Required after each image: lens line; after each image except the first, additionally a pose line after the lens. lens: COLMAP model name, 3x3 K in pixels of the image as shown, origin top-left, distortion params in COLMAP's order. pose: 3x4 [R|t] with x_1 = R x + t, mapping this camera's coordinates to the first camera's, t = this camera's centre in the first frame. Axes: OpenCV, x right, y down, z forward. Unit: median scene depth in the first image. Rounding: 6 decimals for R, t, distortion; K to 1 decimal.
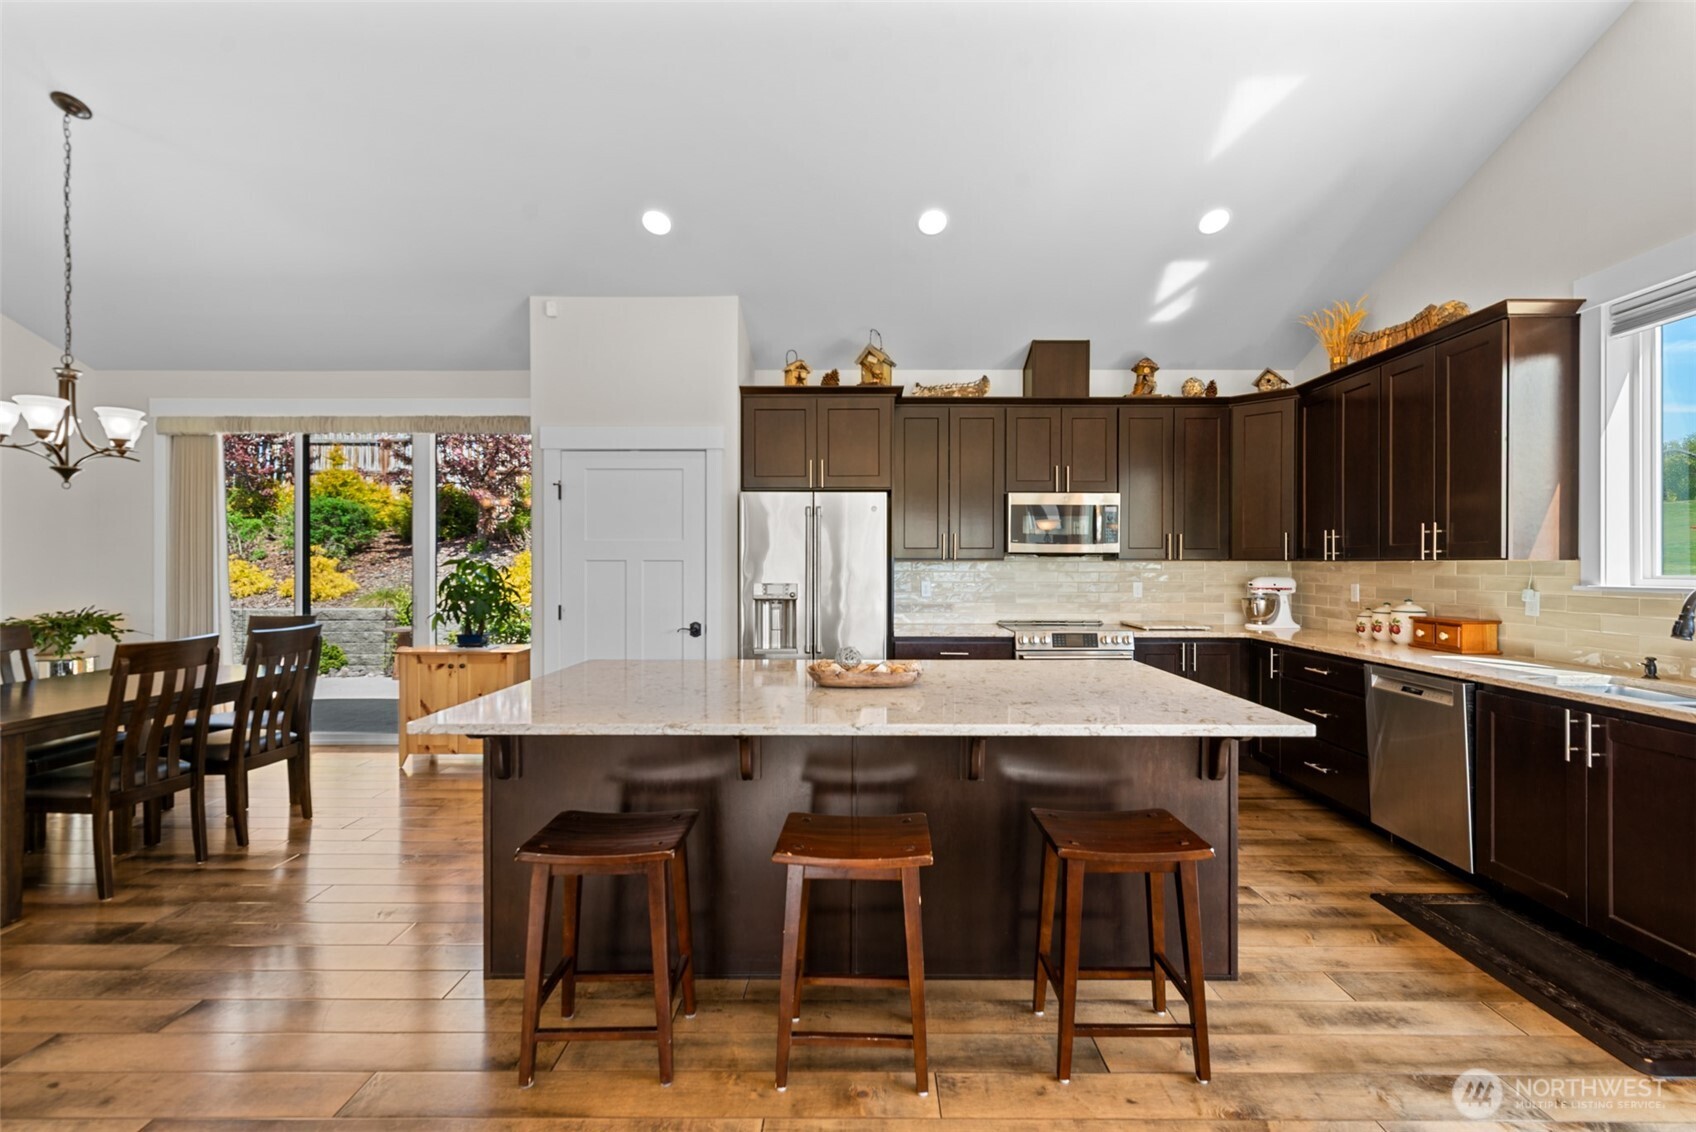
lens RADIAL K [[743.5, 0, 863.4], [0, 743.5, 563.1], [0, 0, 1]] dist [0.003767, -0.001043]
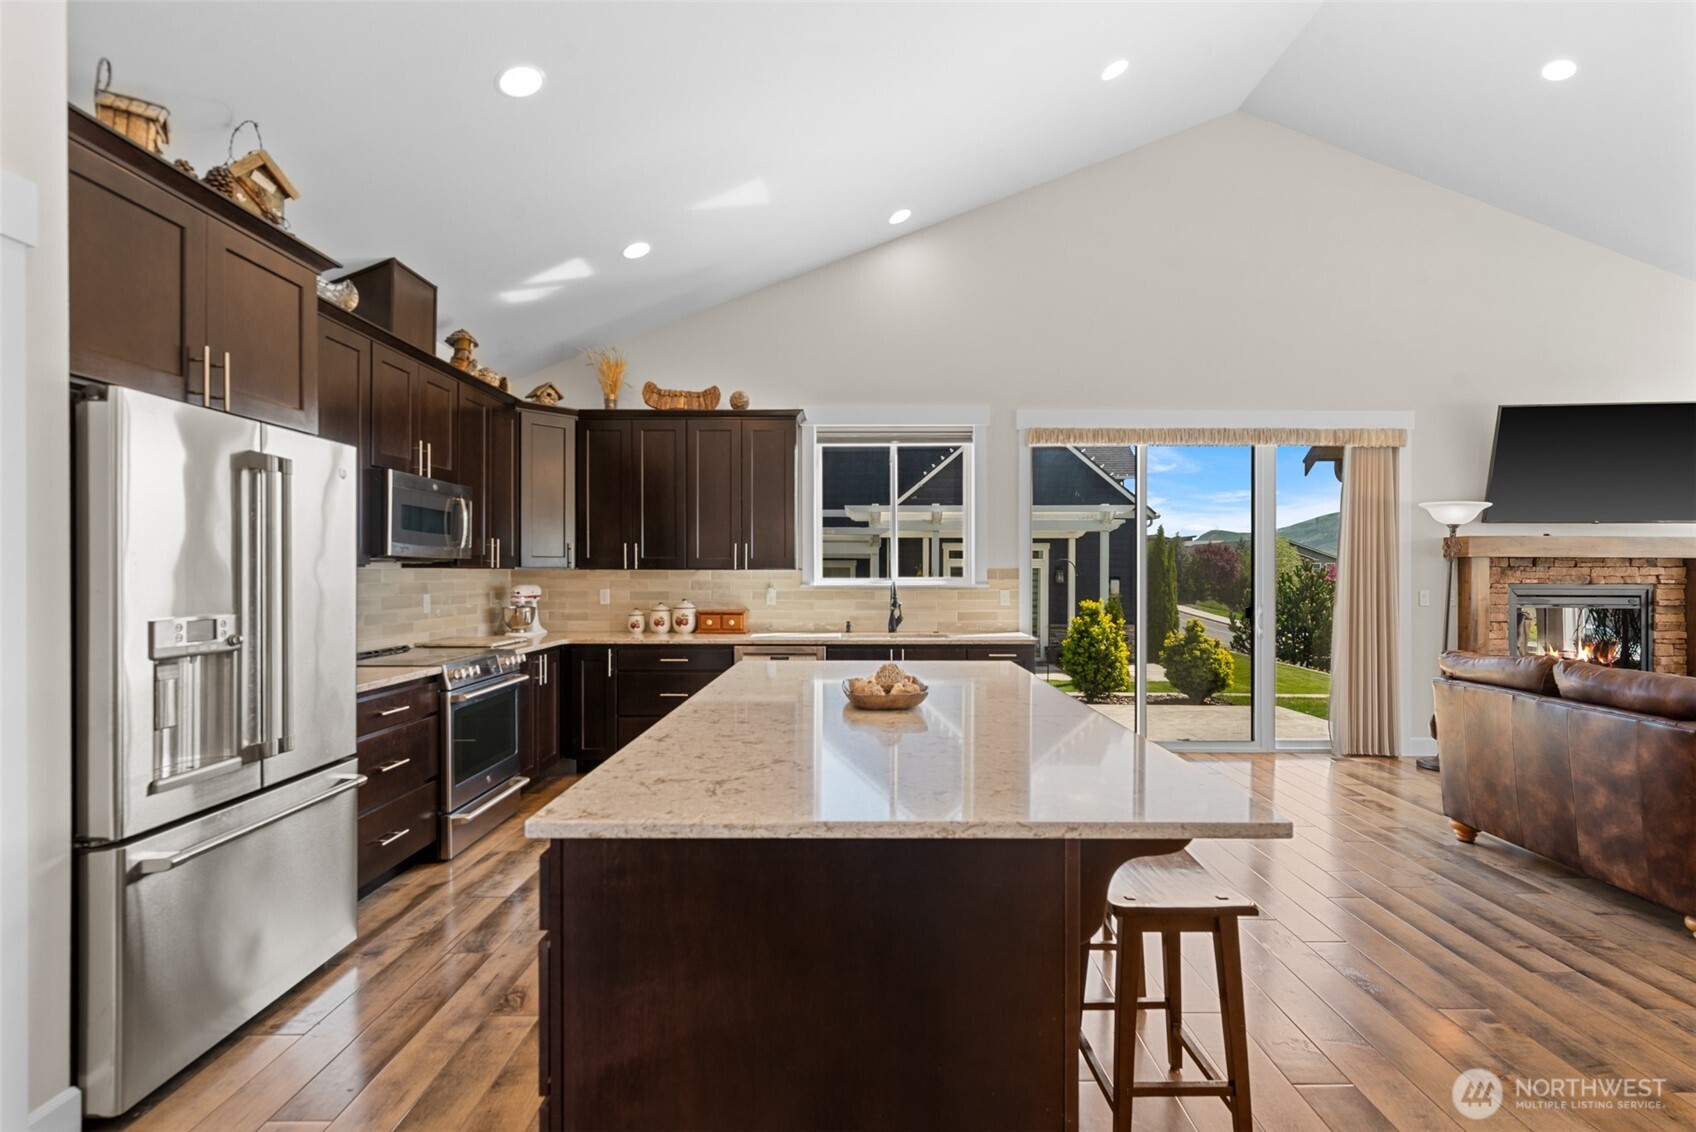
lens RADIAL K [[771.3, 0, 858.5], [0, 771.3, 578.5], [0, 0, 1]] dist [0.001080, -0.000490]
pose [[-0.009190, -0.008250, 0.999924, -0.552523], [-0.001169, 0.999965, 0.008239, 0.000599], [-0.999957, -0.001093, -0.009199, 0.600669]]
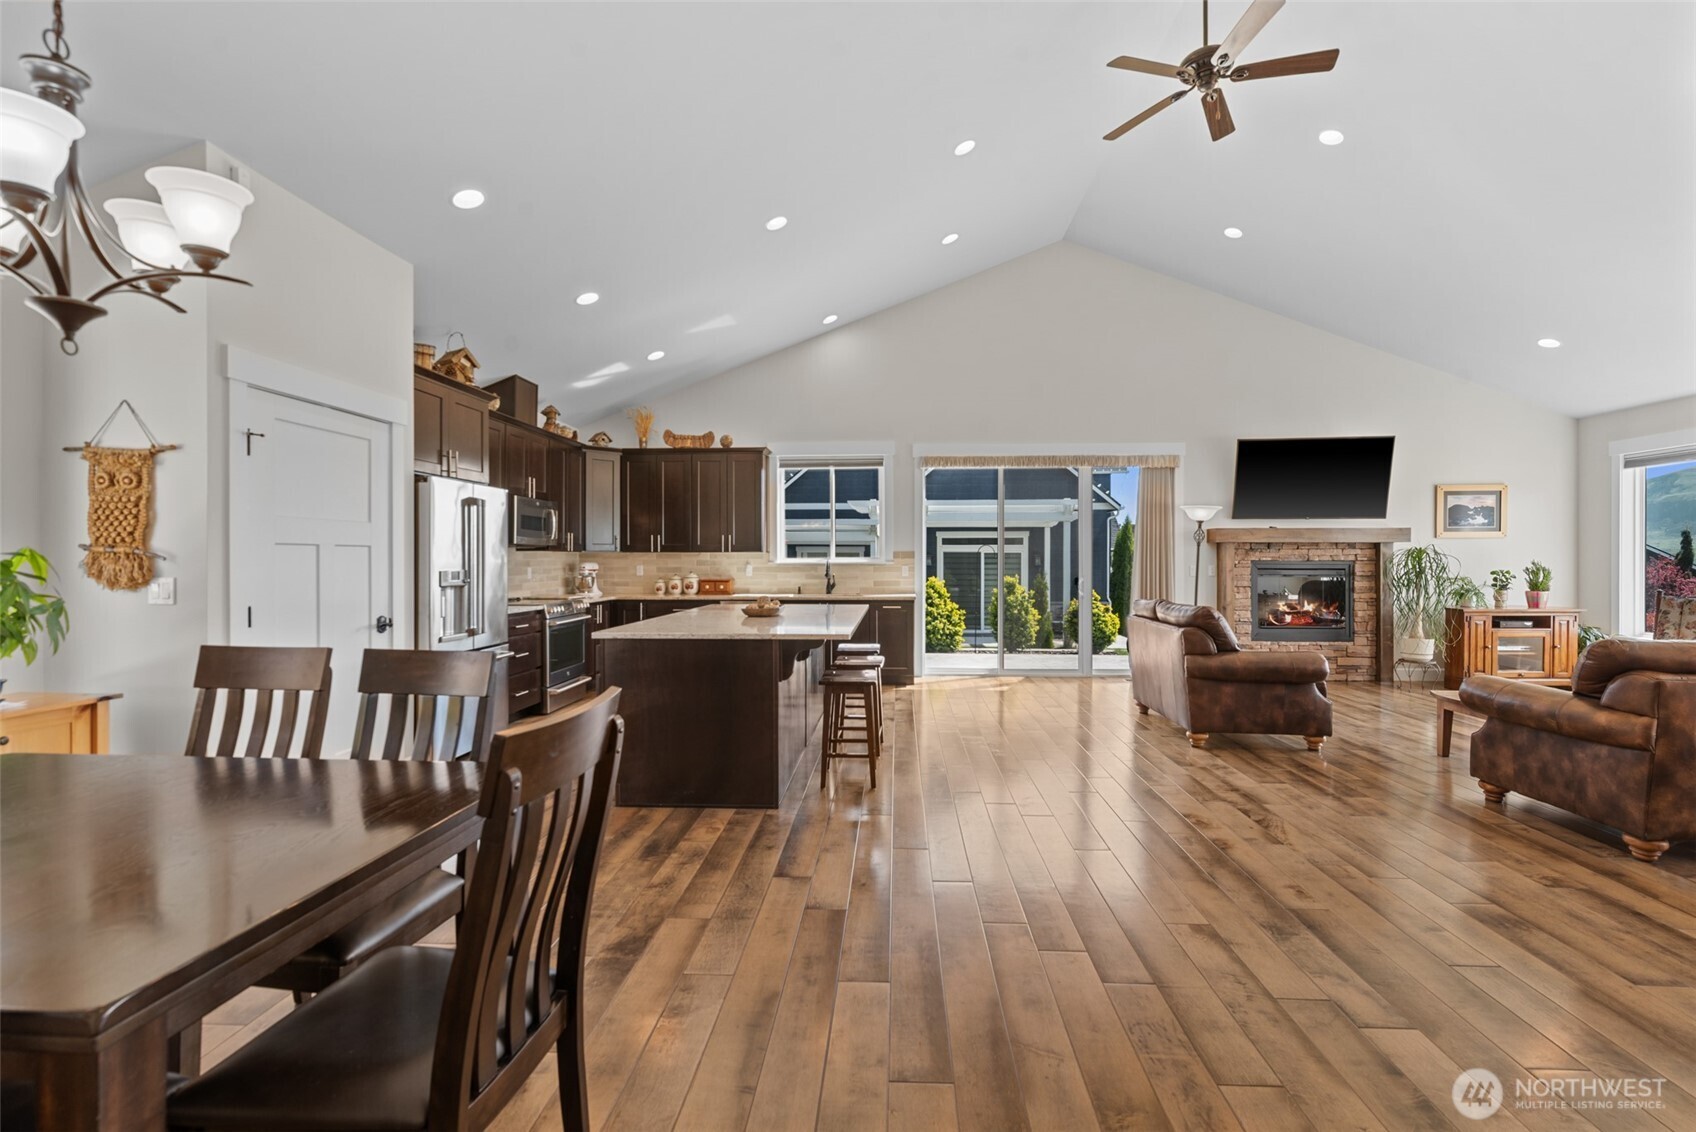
lens RADIAL K [[743.5, 0, 864.9], [0, 743.5, 562.6], [0, 0, 1]] dist [0.003767, -0.001043]
pose [[0.038745, -0.005592, 0.999233, -1.077557], [0.000872, 0.999984, 0.005563, 0.011673], [-0.999249, 0.000656, 0.038749, 0.387283]]
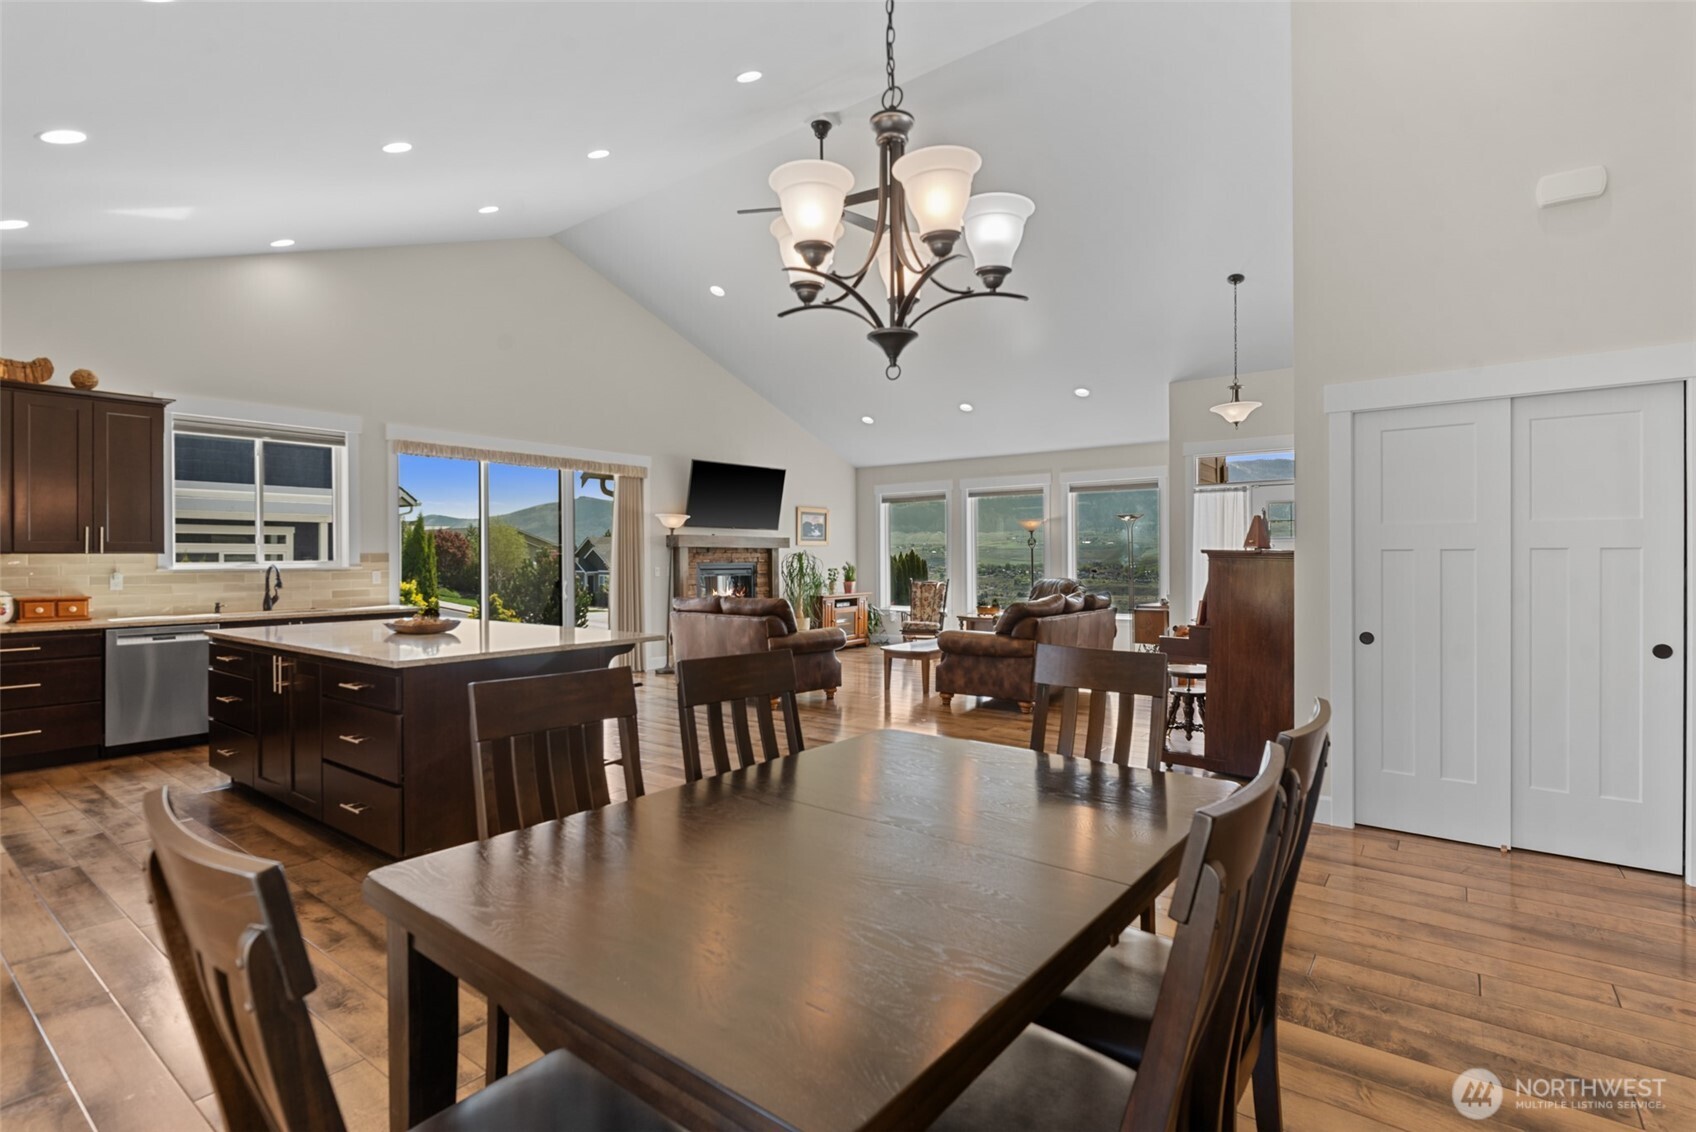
lens RADIAL K [[804.3, 0, 867.6], [0, 804.3, 560.2], [0, 0, 1]] dist [0.006087, -0.002789]
pose [[-0.807307, 0.001180, 0.590130, -0.997872], [0.003093, 0.999993, 0.002232, 0.007412], [-0.590123, 0.003627, -0.807305, 1.042472]]
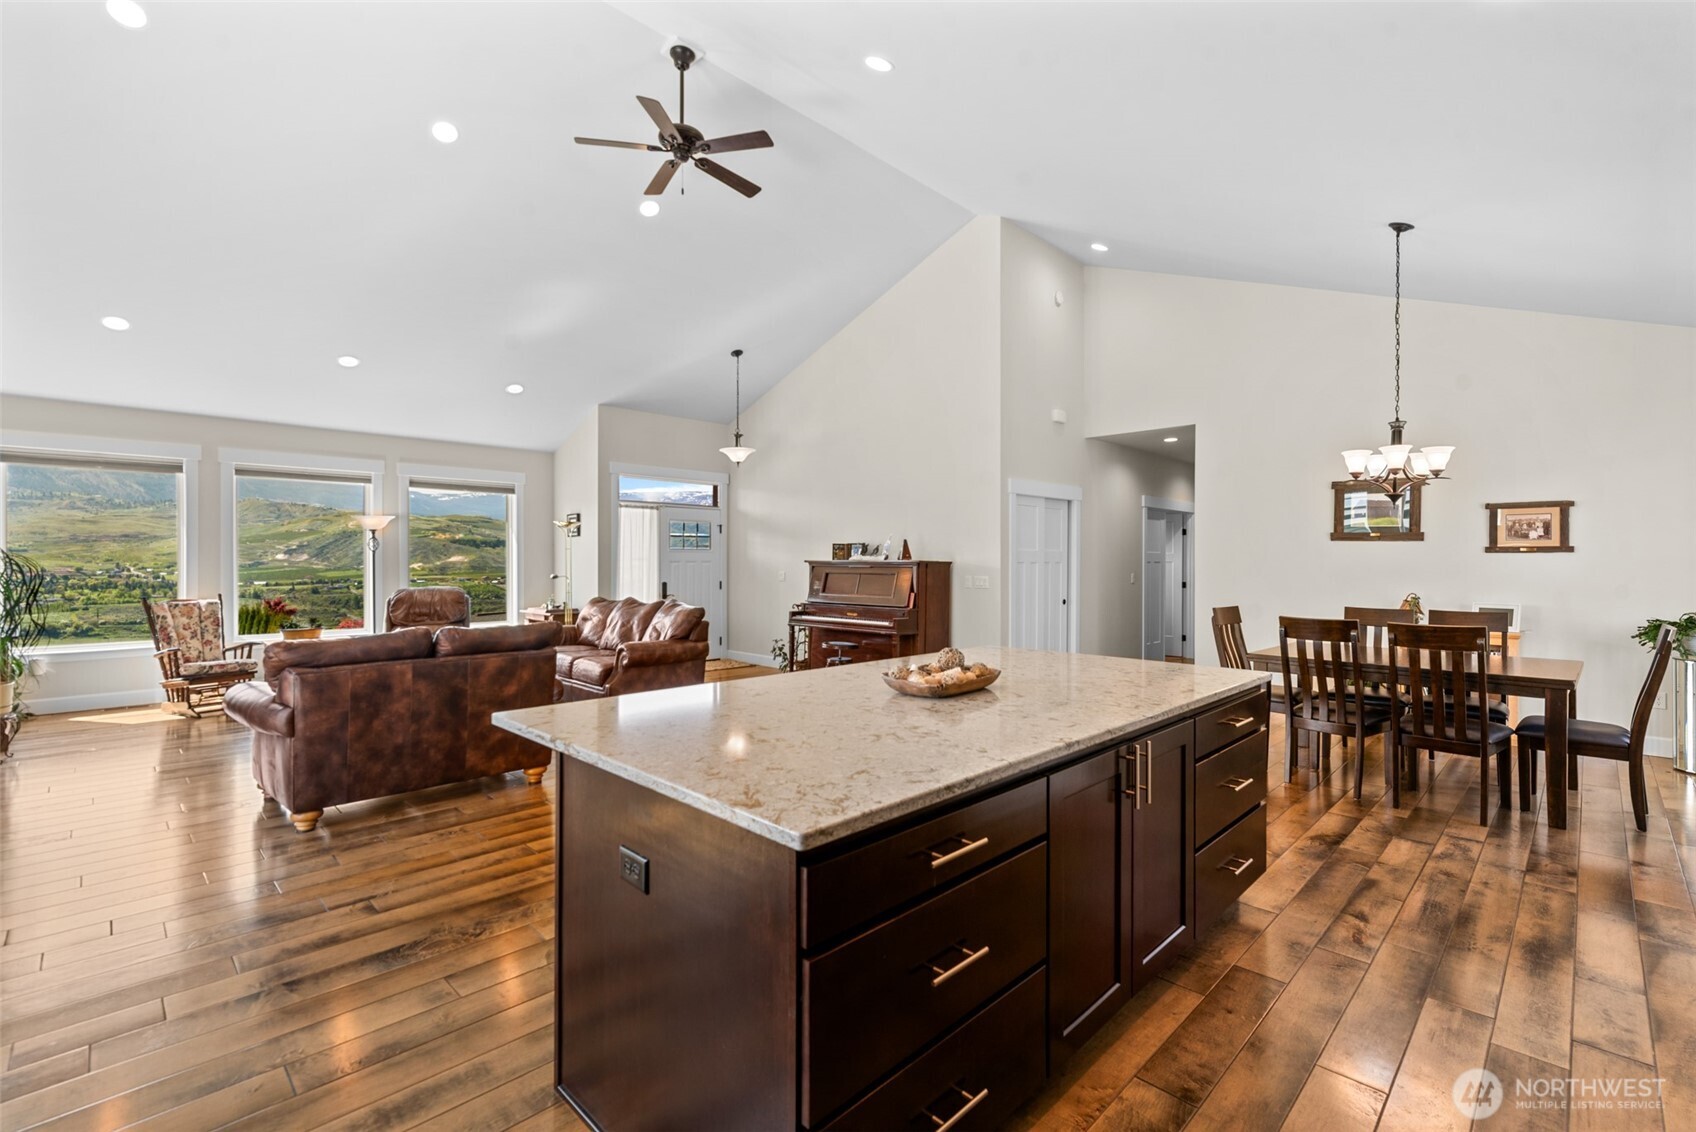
lens RADIAL K [[743.5, 0, 866.4], [0, 743.5, 555.4], [0, 0, 1]] dist [0.003767, -0.001043]
pose [[-0.690359, -0.008021, -0.723423, 0.424286], [-0.003350, 0.999963, -0.007891, -0.000031], [0.723459, -0.003024, -0.690360, 0.914600]]
